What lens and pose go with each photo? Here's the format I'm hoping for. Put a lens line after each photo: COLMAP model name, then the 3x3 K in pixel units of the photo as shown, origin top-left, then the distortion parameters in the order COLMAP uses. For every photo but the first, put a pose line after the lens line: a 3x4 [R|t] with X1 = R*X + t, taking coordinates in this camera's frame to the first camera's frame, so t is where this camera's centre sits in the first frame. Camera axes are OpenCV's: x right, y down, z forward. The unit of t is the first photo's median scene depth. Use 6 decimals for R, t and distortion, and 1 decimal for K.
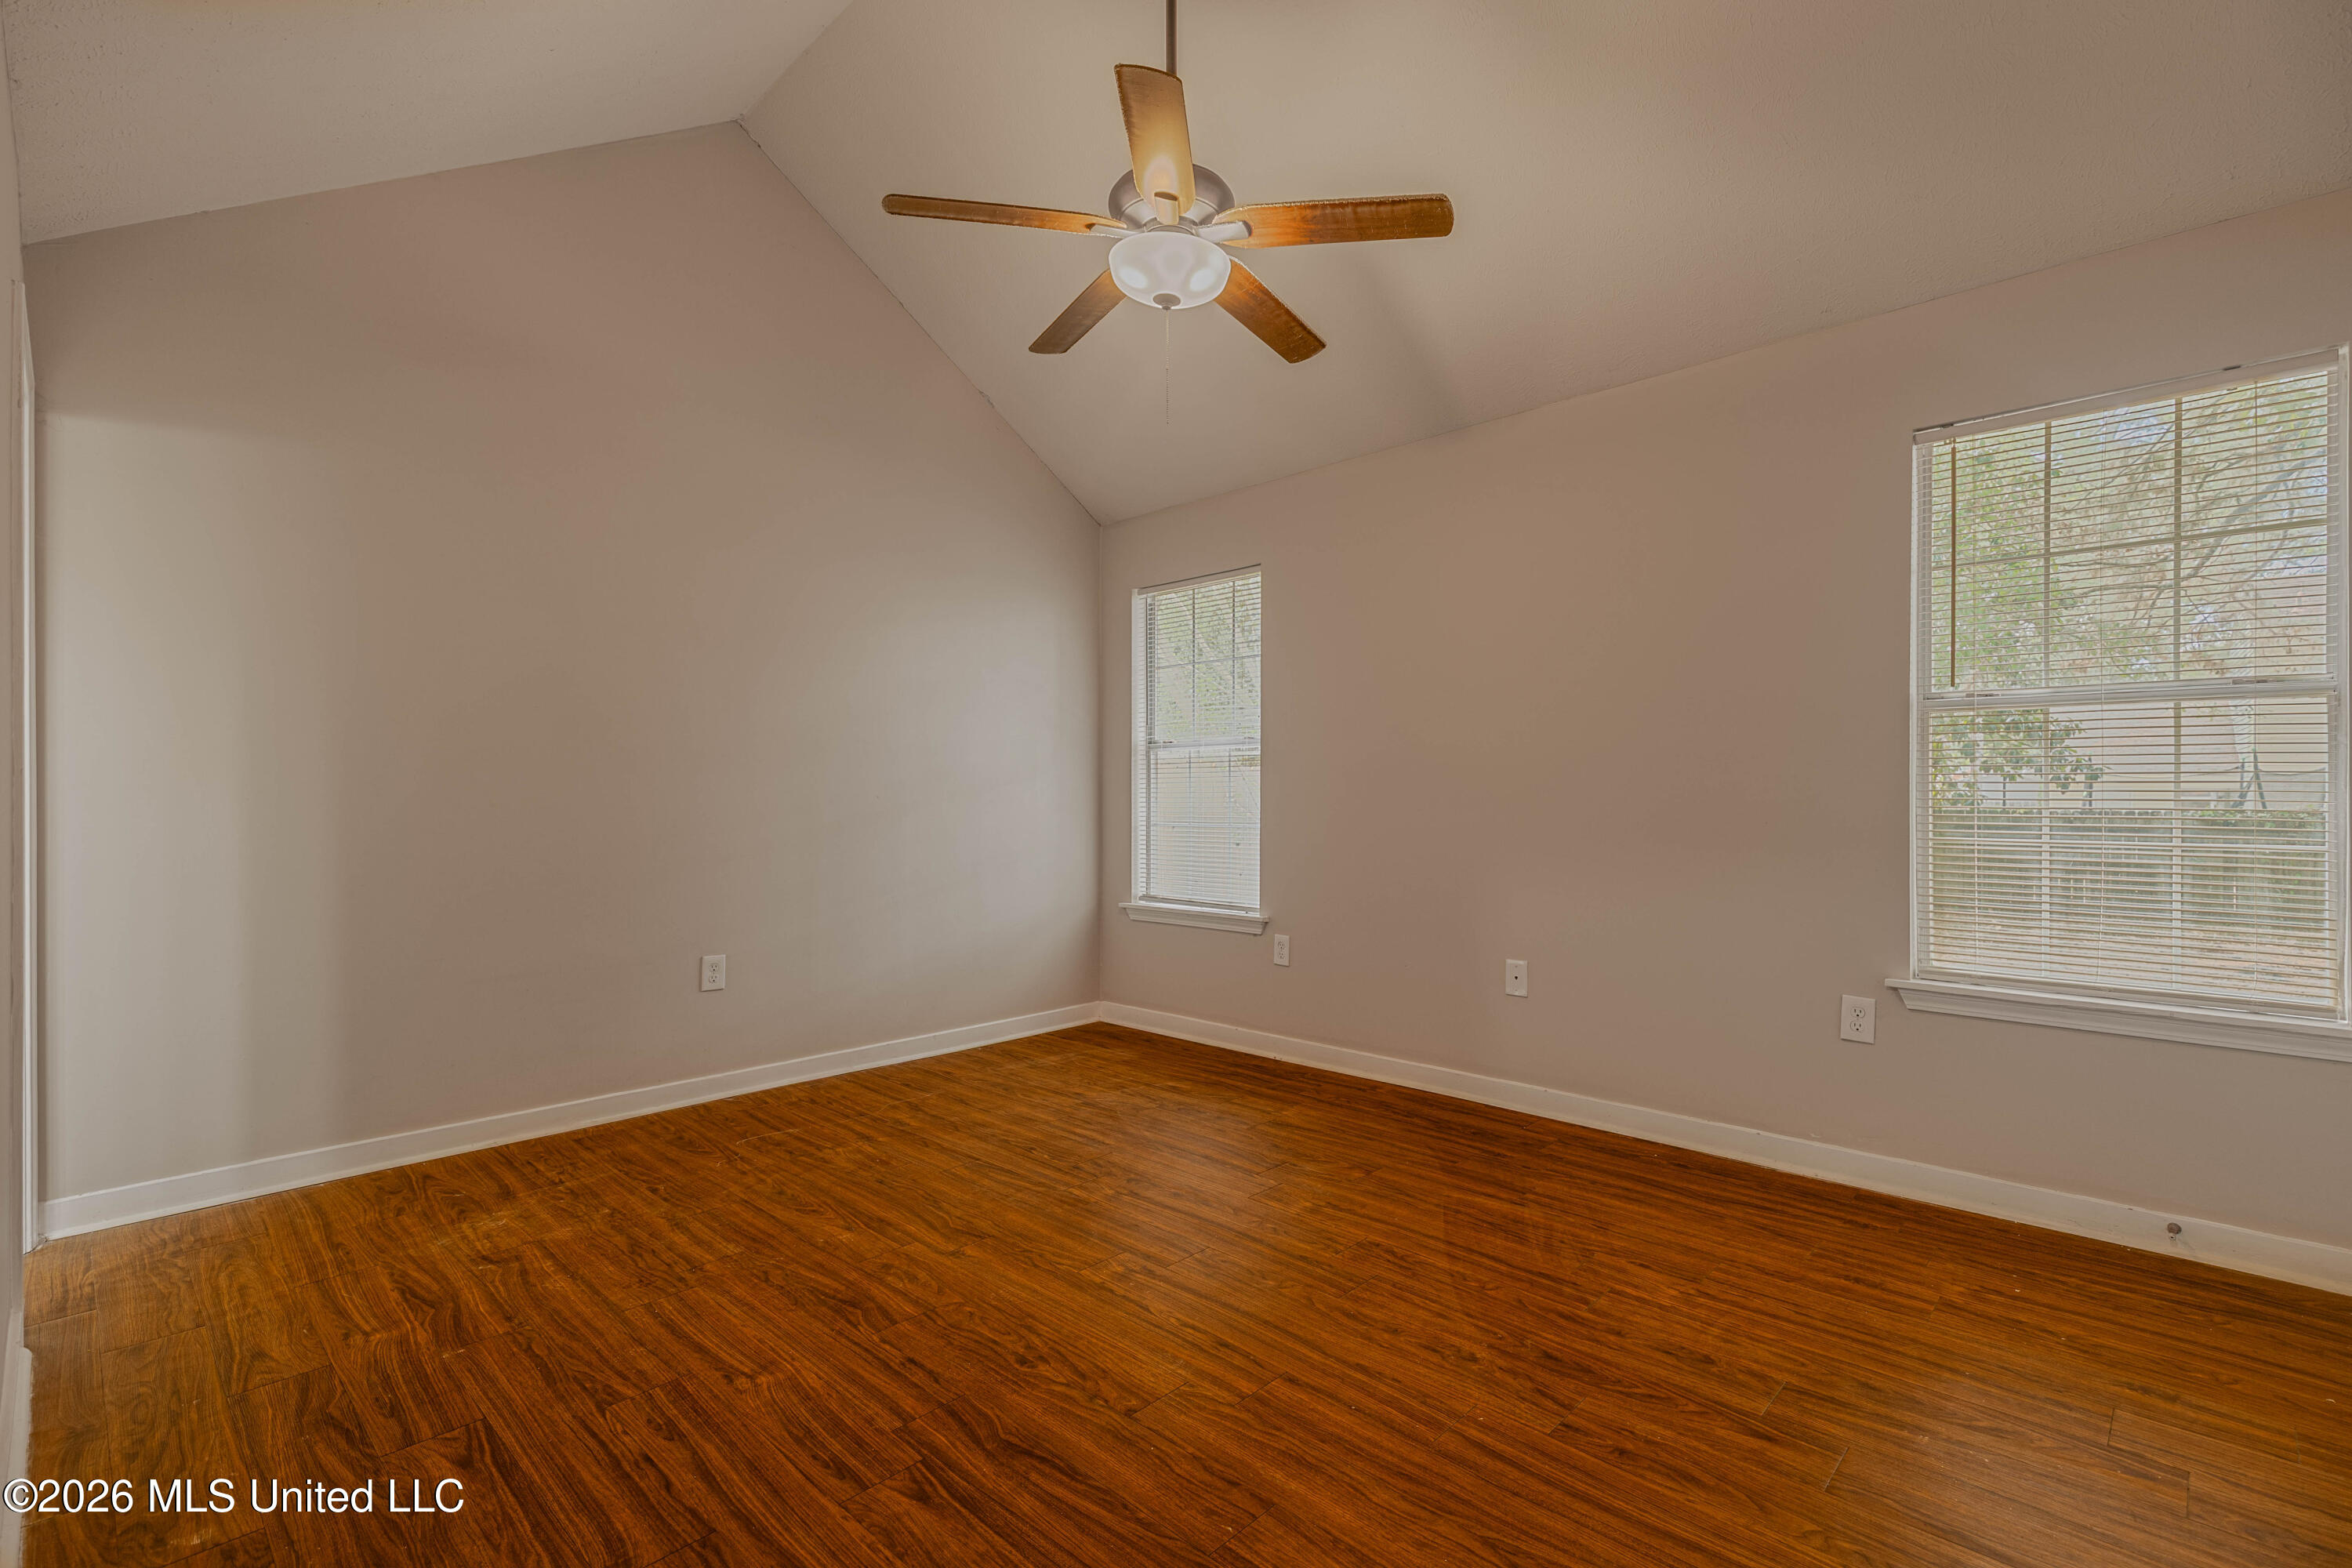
lens RADIAL K [[1093.2, 0, 1177.9], [0, 1093.2, 781.5], [0, 0, 1]] dist [0.010144, -0.000439]
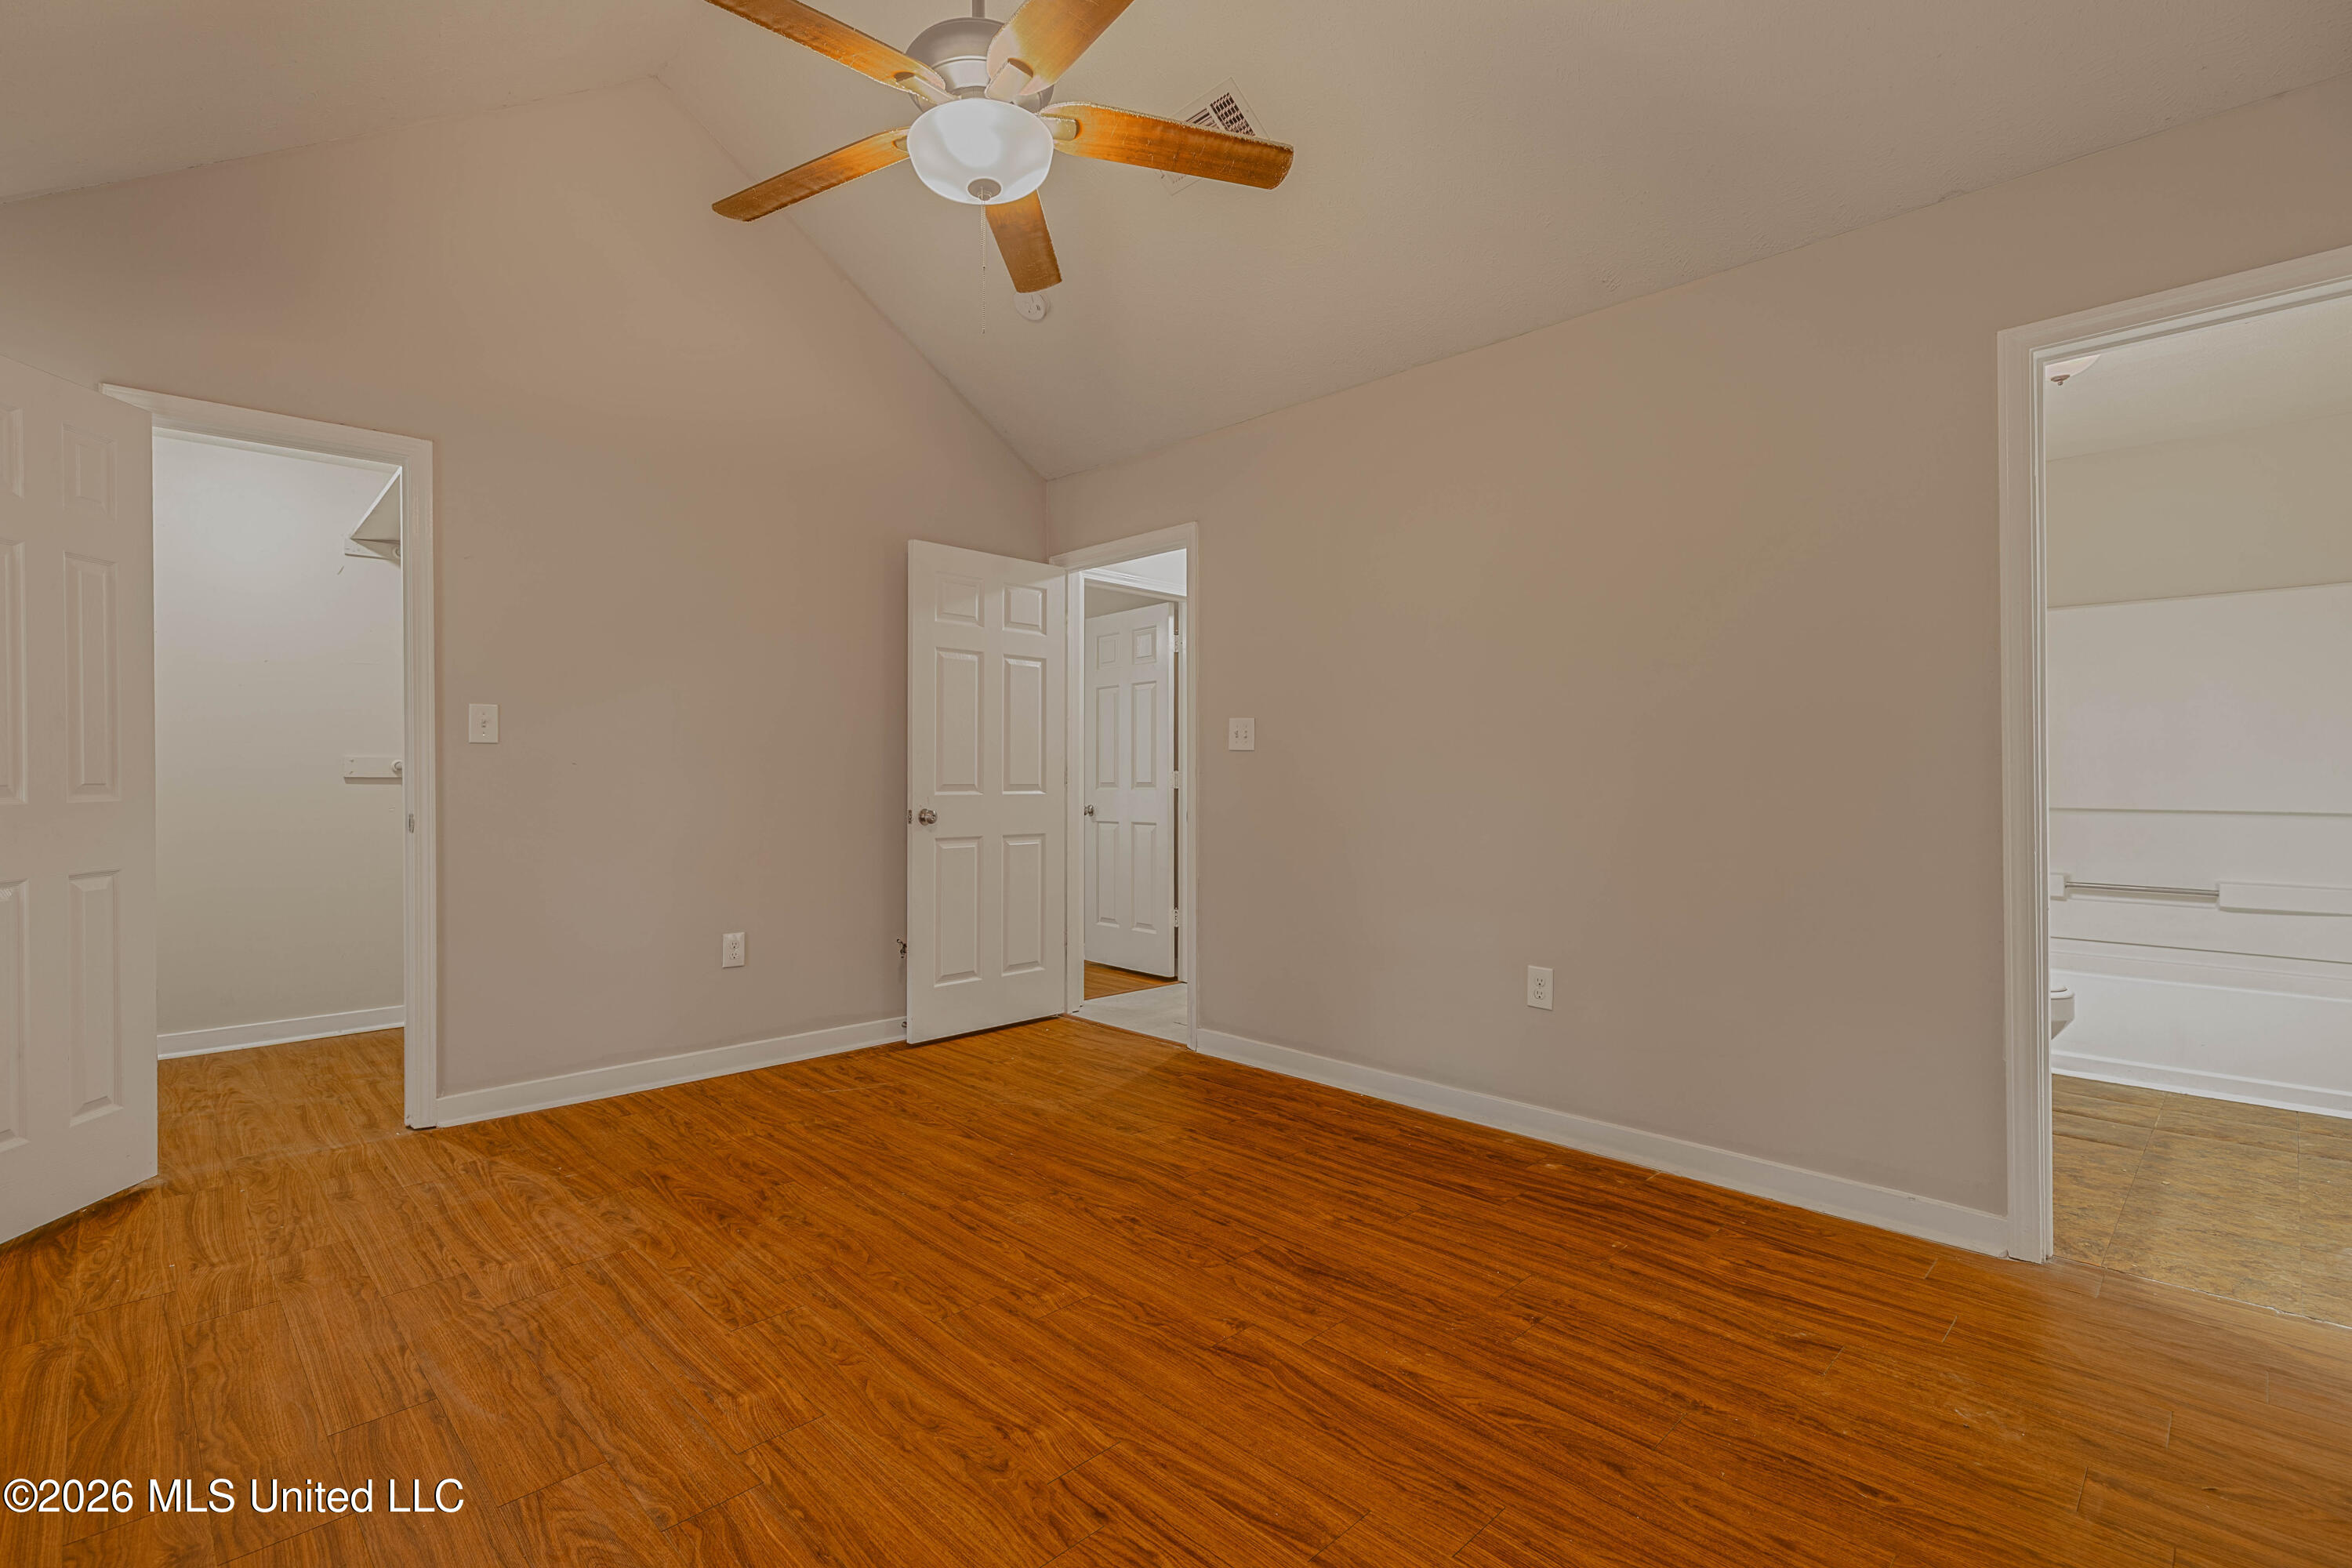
lens RADIAL K [[1093.2, 0, 1177.9], [0, 1093.2, 781.5], [0, 0, 1]] dist [0.010144, -0.000439]
pose [[-0.999982, 0.005242, 0.002942, -0.176958], [0.005198, 0.999877, -0.014792, 0.032609], [-0.003019, -0.014777, -0.999886, 2.028129]]
